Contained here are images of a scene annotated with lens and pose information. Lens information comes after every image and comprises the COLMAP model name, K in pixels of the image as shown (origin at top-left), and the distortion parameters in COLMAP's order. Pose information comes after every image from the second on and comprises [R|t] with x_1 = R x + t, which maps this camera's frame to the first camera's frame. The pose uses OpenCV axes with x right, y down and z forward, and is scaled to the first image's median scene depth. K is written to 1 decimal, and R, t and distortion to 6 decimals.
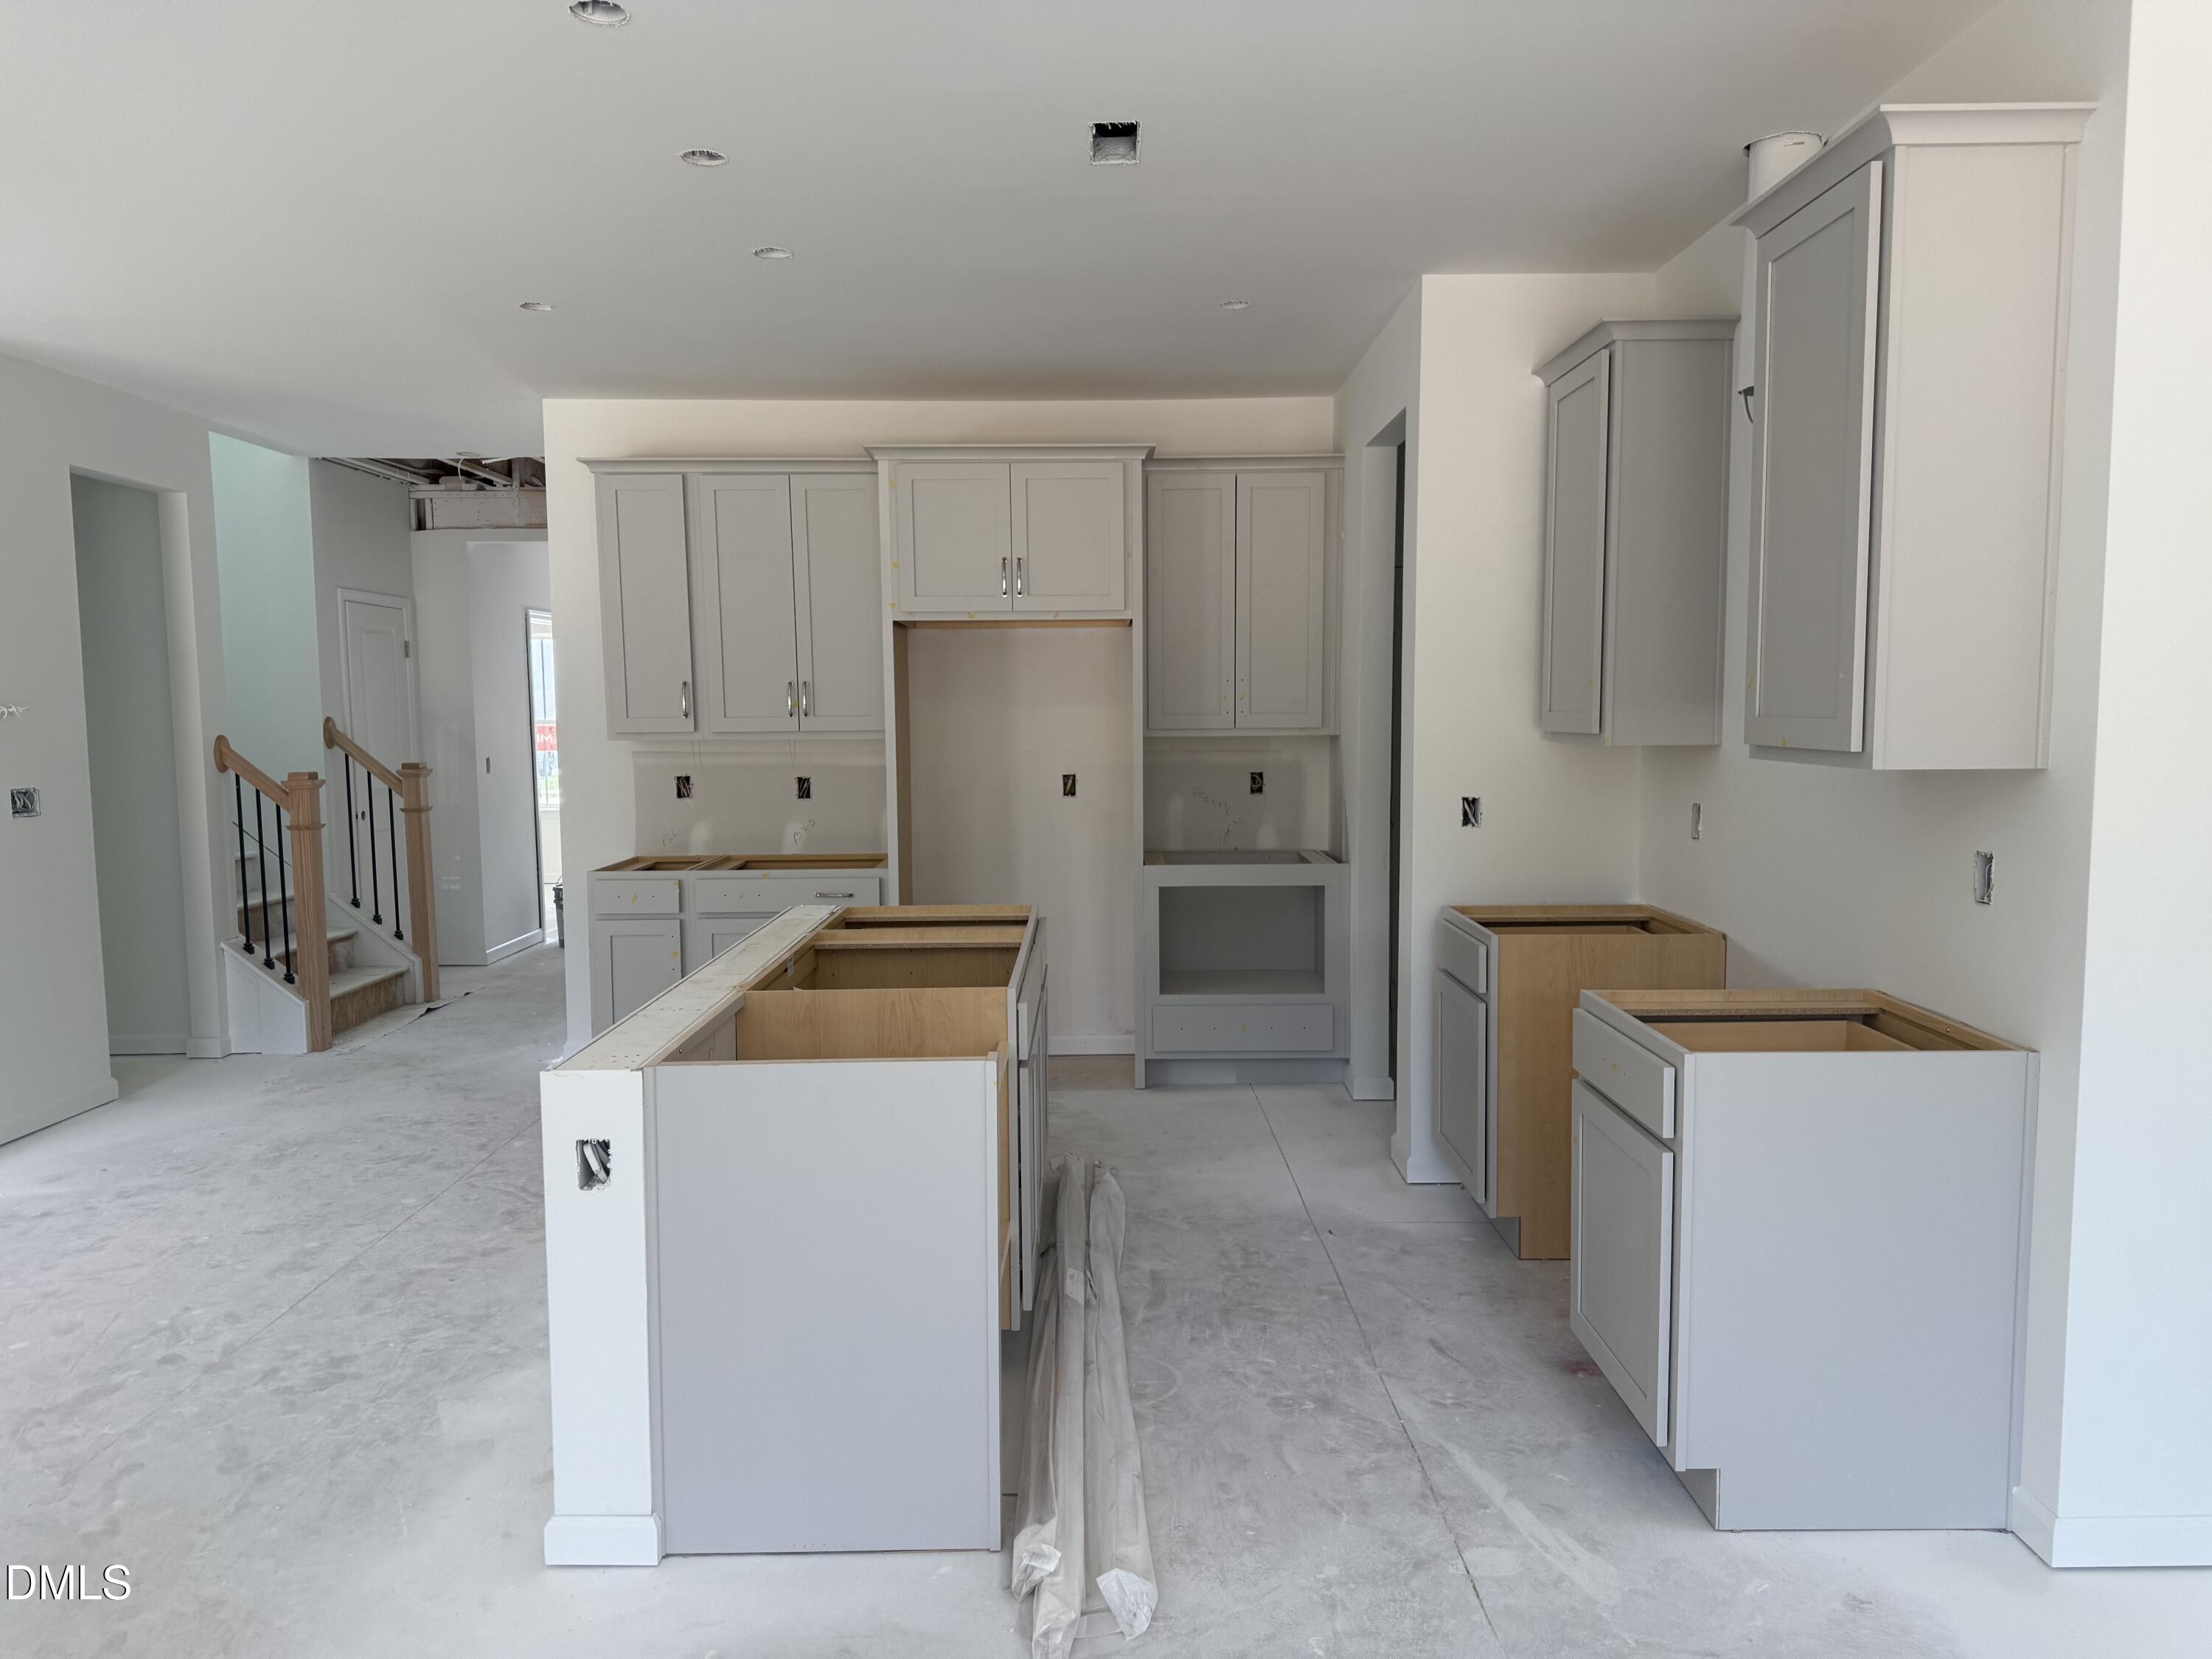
lens RADIAL K [[1549.3, 0, 1106.0], [0, 1549.3, 829.5], [0, 0, 1]] dist [-0.001151, -0.002075]
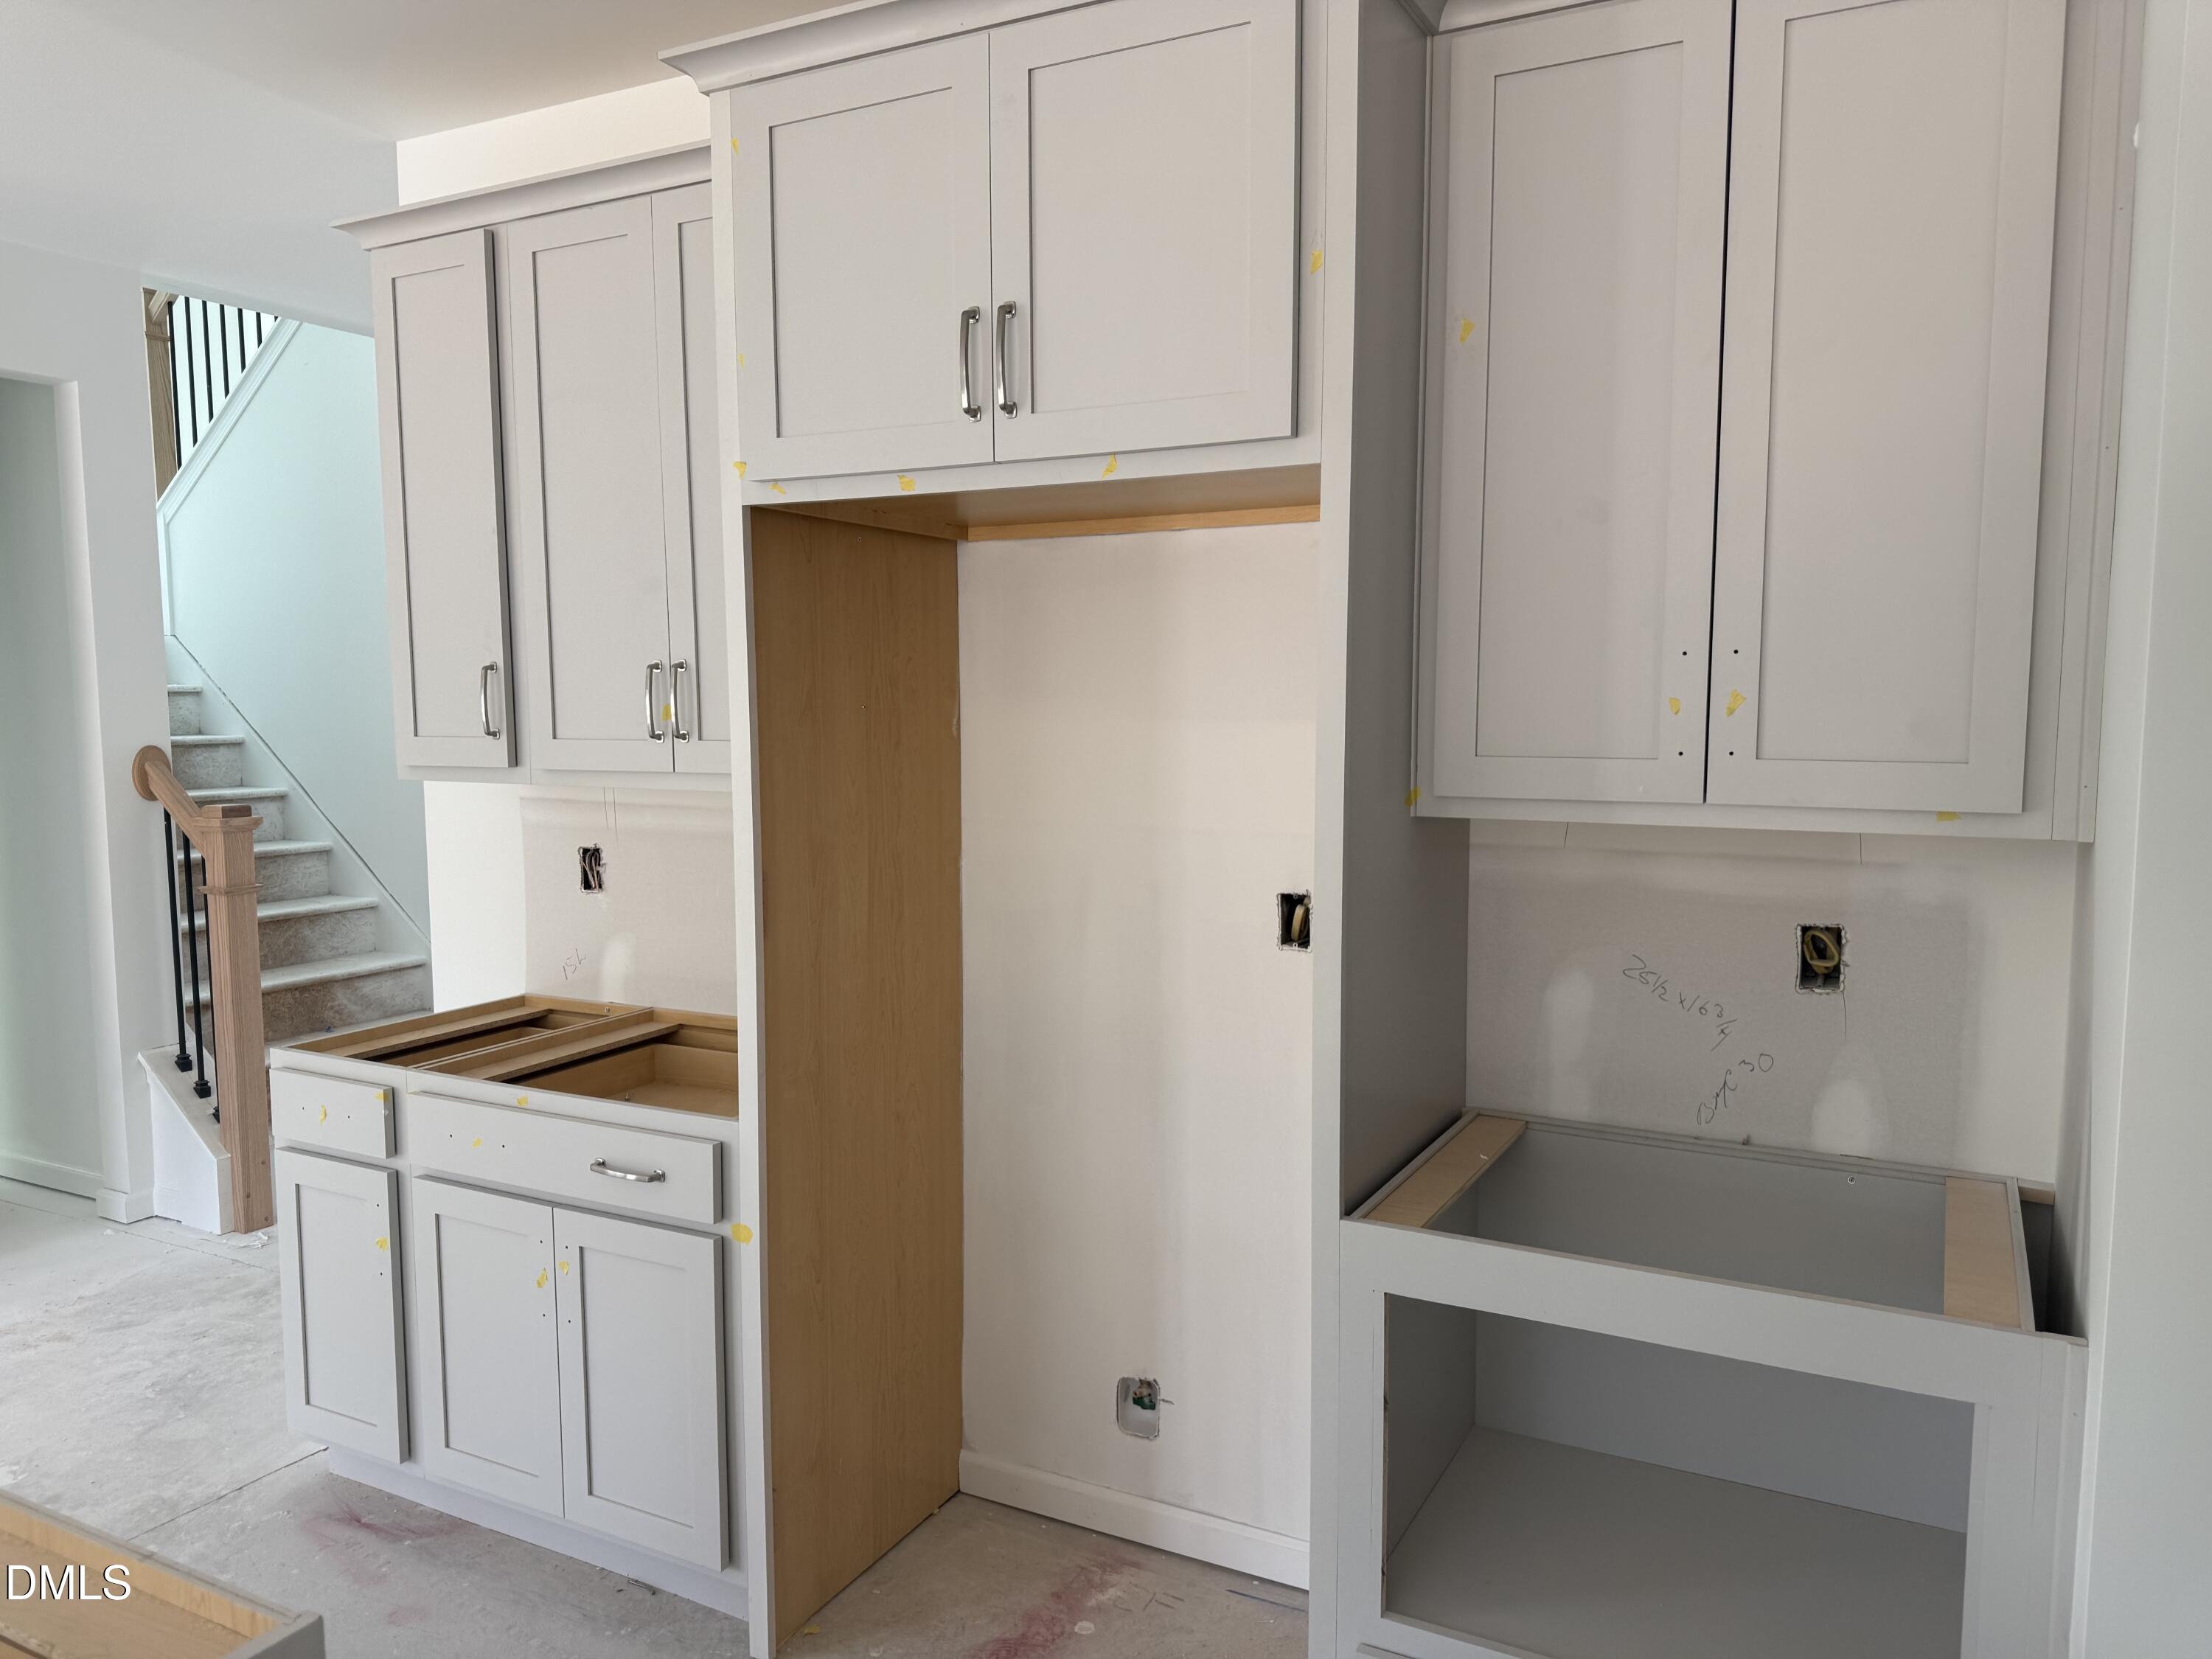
lens RADIAL K [[1549.3, 0, 1106.0], [0, 1549.3, 829.5], [0, 0, 1]] dist [-0.001151, -0.002075]
pose [[0.873809, 0.047580, -0.483936, 0.119903], [-0.041419, 0.998867, 0.023421, -0.057493], [0.484502, -0.000421, 0.874790, 0.612154]]
